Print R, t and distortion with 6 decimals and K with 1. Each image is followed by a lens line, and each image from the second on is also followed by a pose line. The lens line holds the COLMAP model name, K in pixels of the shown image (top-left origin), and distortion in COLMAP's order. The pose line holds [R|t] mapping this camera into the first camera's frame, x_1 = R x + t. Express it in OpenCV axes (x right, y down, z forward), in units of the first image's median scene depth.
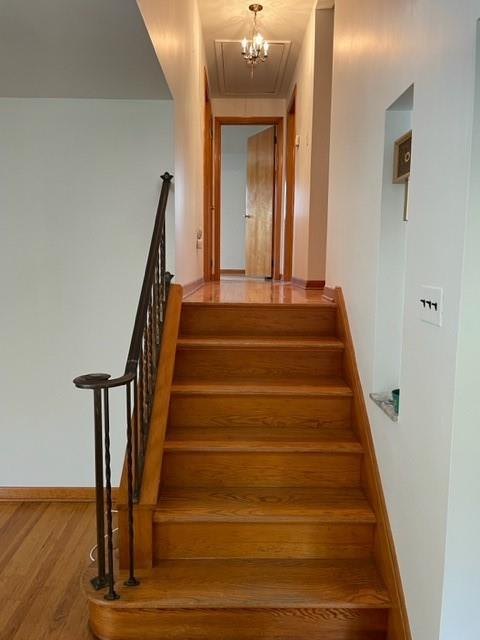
lens RADIAL K [[490.0, 0, 240.0], [0, 490.0, 320.0], [0, 0, 1]] dist [0.051888, -0.002852]
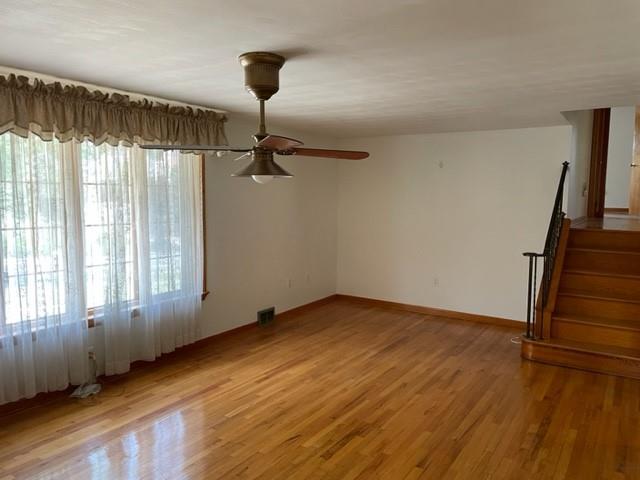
lens RADIAL K [[490.0, 0, 320.0], [0, 490.0, 240.0], [0, 0, 1]] dist [0.051888, -0.002852]
pose [[0.837110, 0.052713, -0.544489, 0.133444], [-0.067326, 0.997707, -0.006918, 0.098024], [0.542876, 0.042449, 0.838740, -1.255366]]
